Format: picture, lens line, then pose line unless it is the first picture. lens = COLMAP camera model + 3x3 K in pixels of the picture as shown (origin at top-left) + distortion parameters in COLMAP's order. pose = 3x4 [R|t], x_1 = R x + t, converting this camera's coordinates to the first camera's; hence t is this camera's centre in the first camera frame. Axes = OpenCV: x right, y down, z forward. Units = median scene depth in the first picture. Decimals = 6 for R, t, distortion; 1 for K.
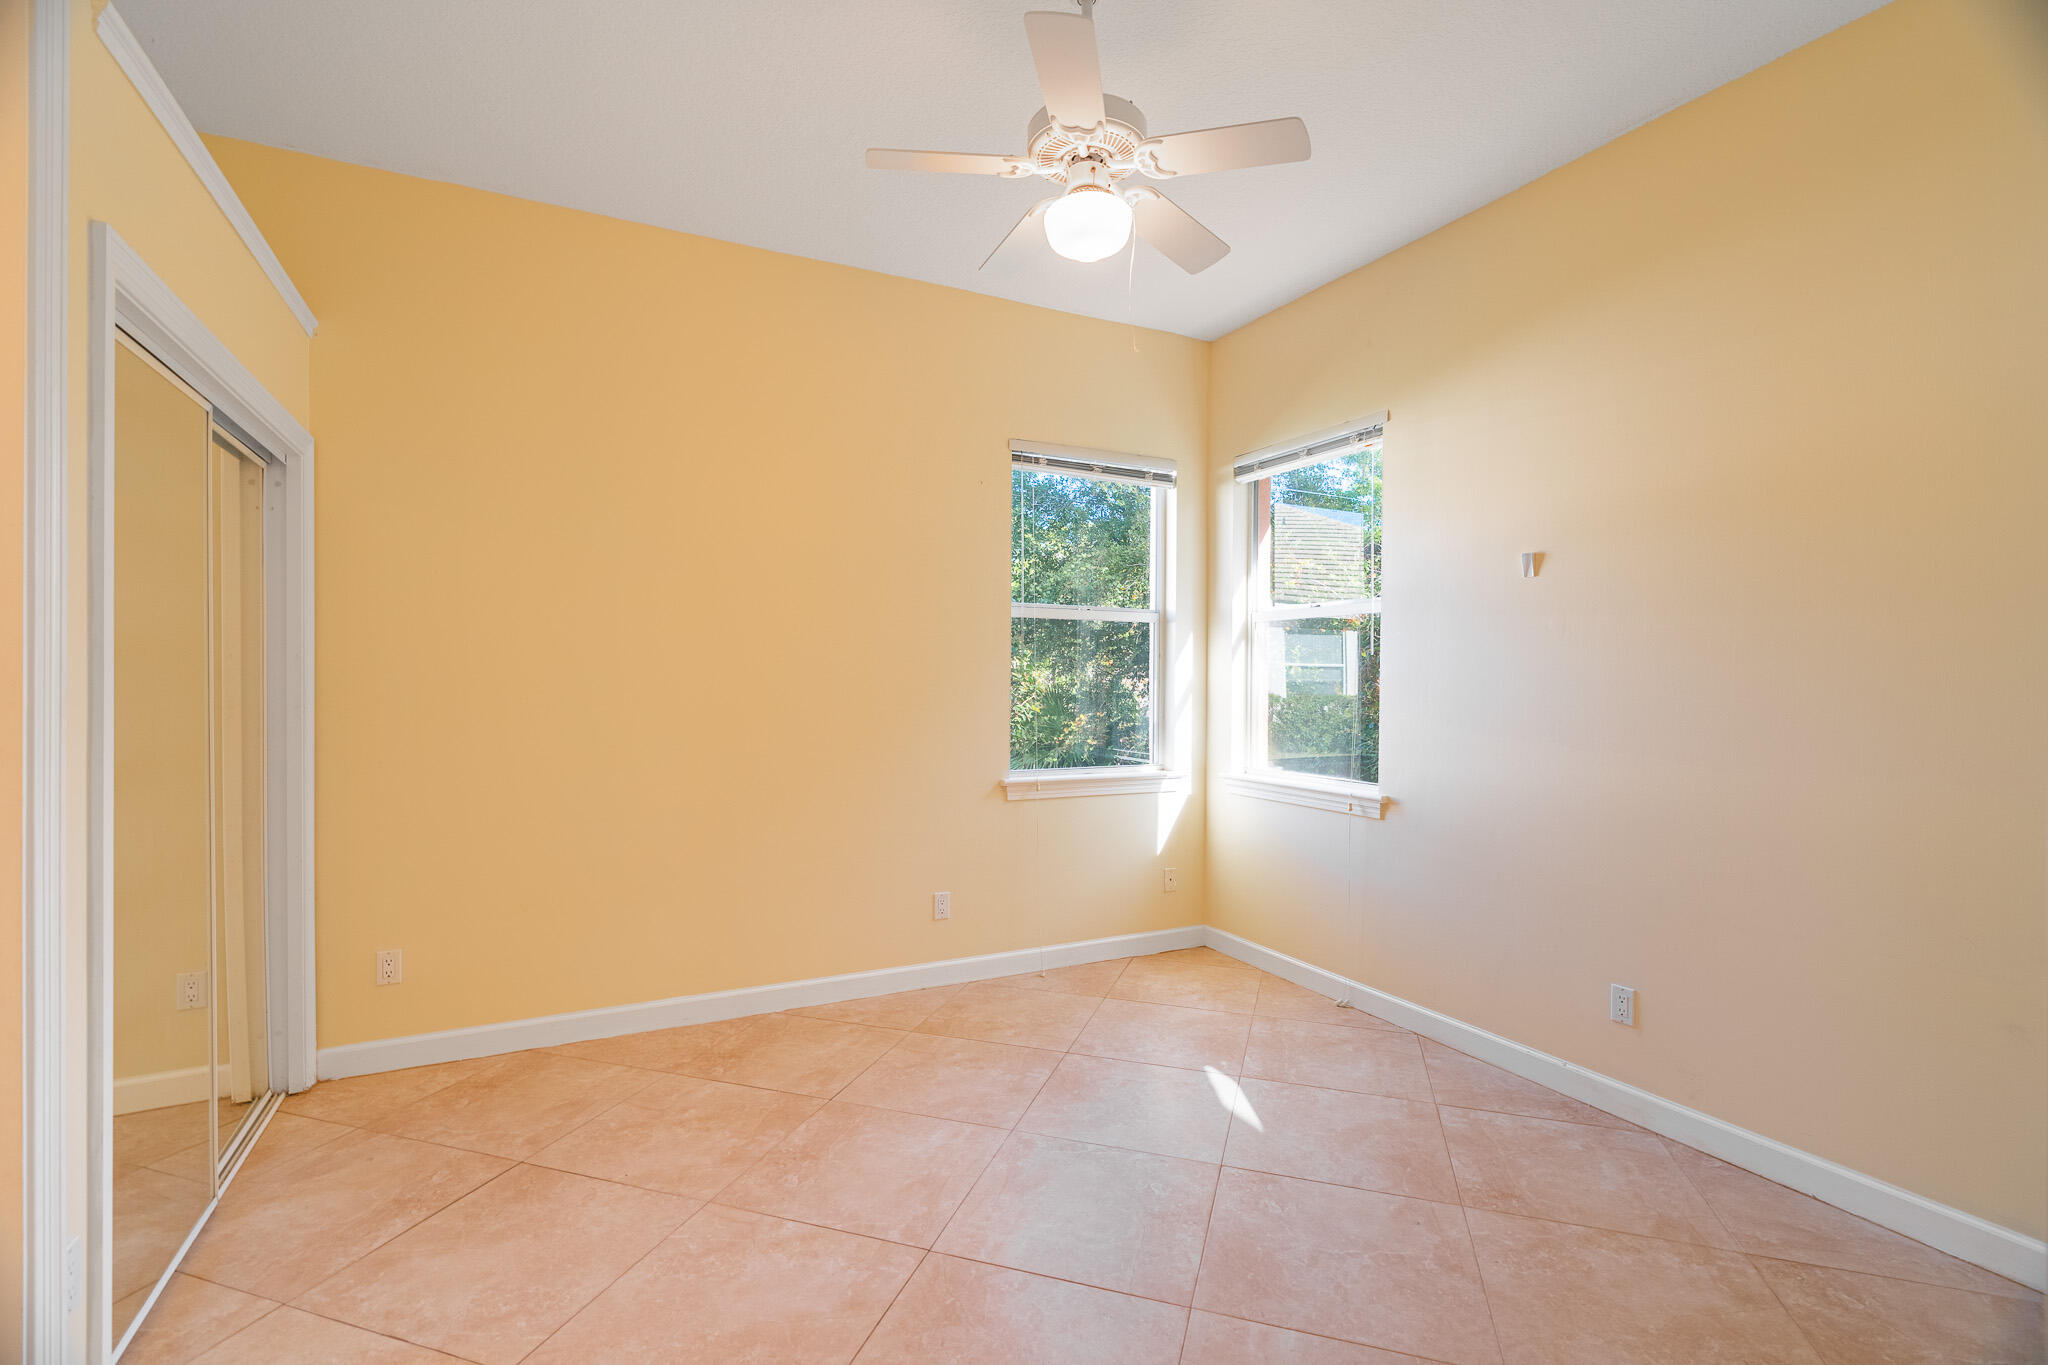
lens RADIAL K [[928.9, 0, 1025.3], [0, 928.9, 679.9], [0, 0, 1]] dist [-0.010490, 0.002371]
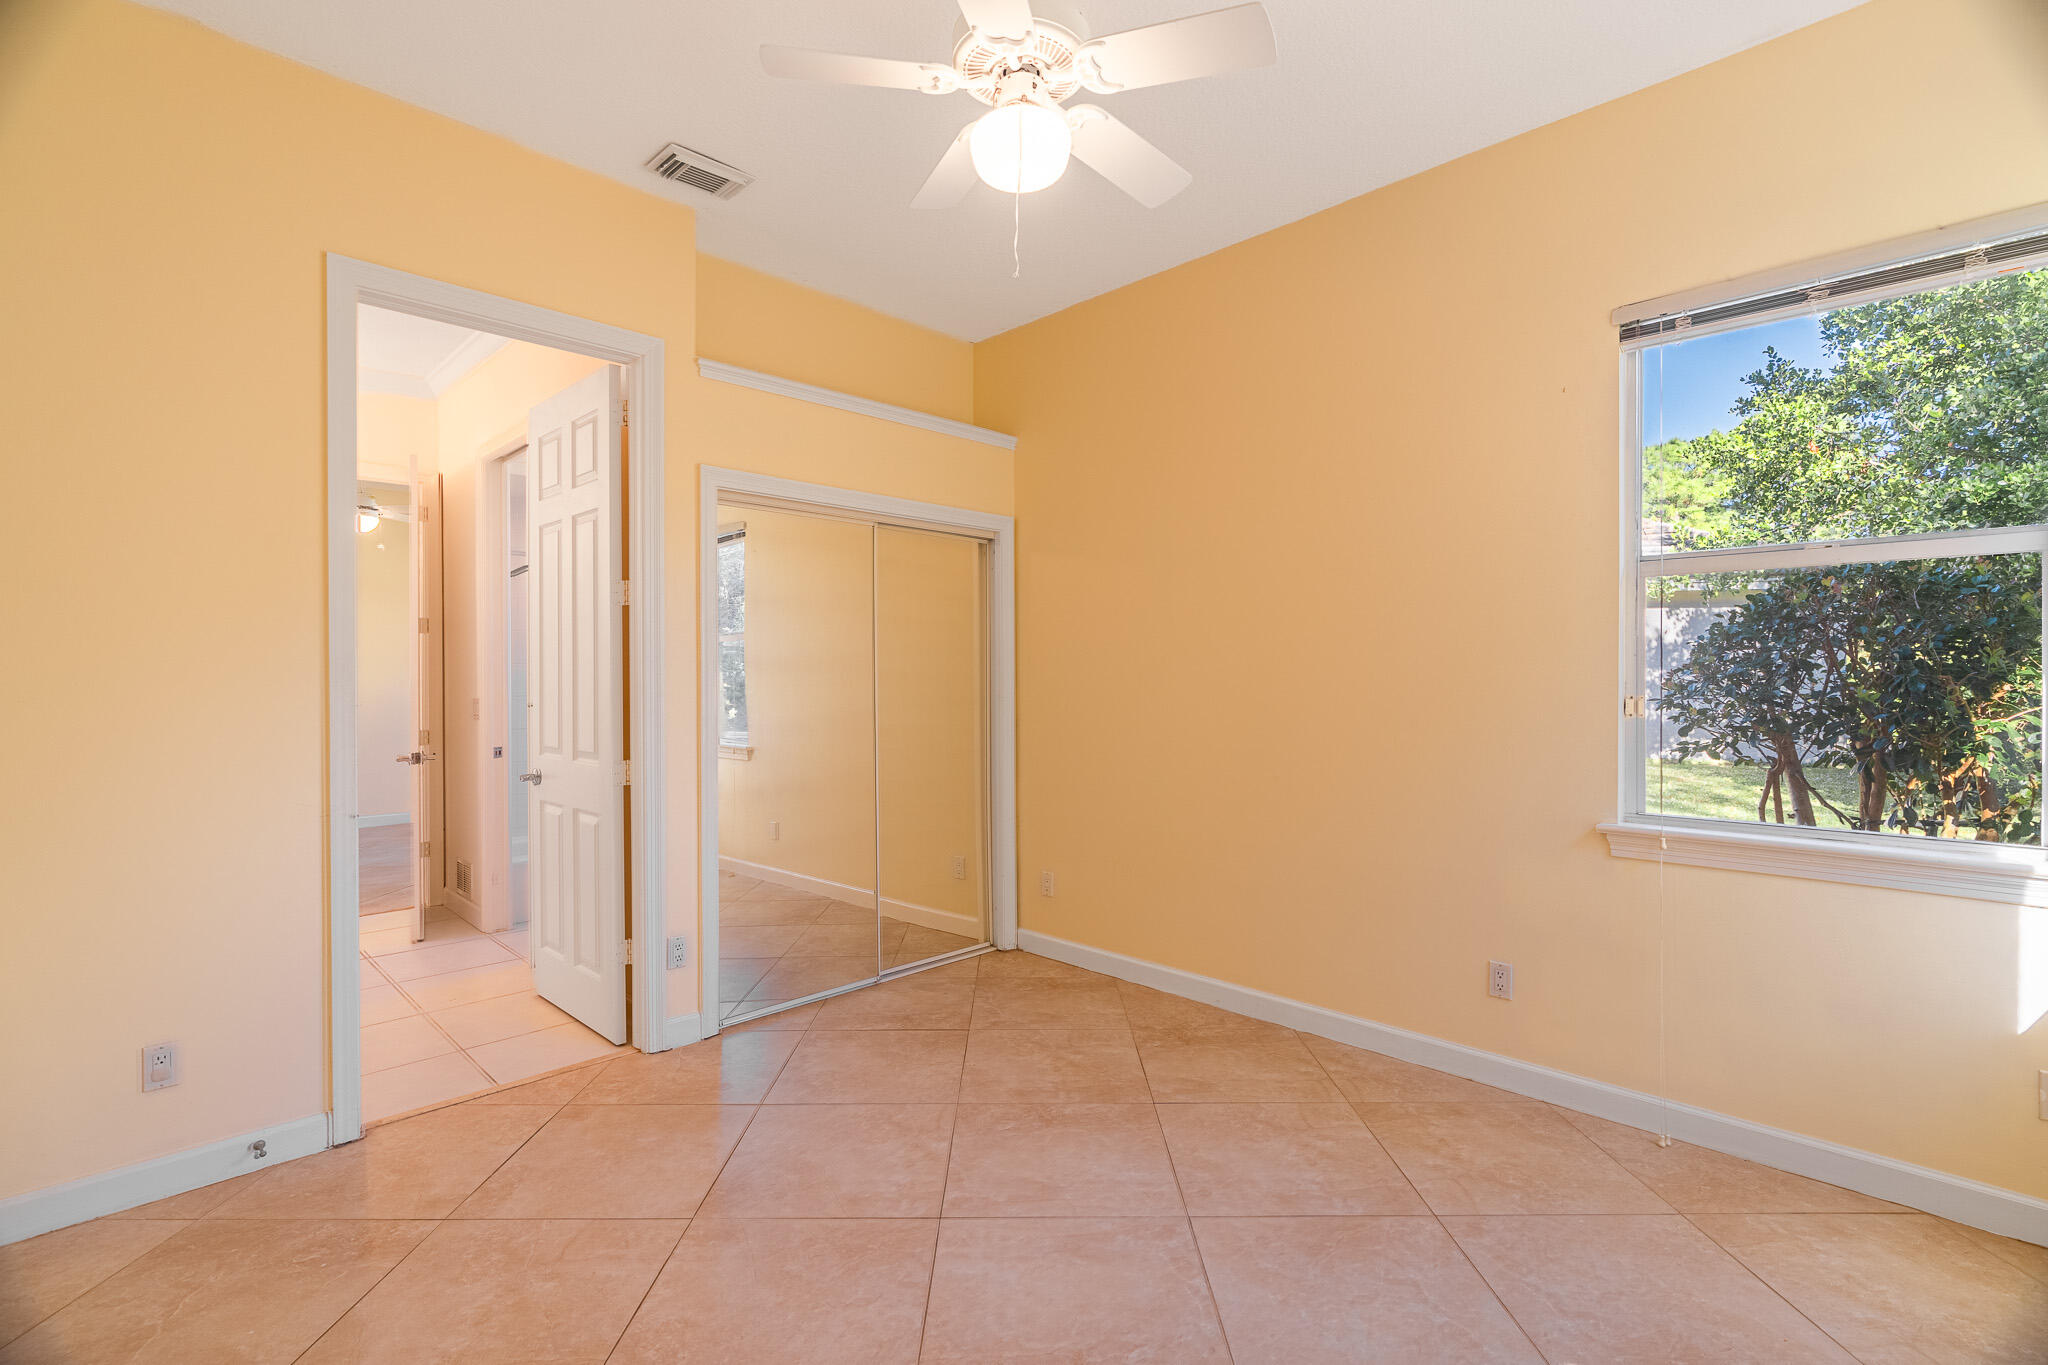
lens RADIAL K [[928.9, 0, 1026.1], [0, 928.9, 683.9], [0, 0, 1]] dist [-0.010490, 0.002371]
pose [[0.312445, 0.000239, -0.949936, 0.668753], [0.002014, 0.999998, 0.000914, 0.007231], [0.949934, -0.002198, 0.312444, 0.555242]]
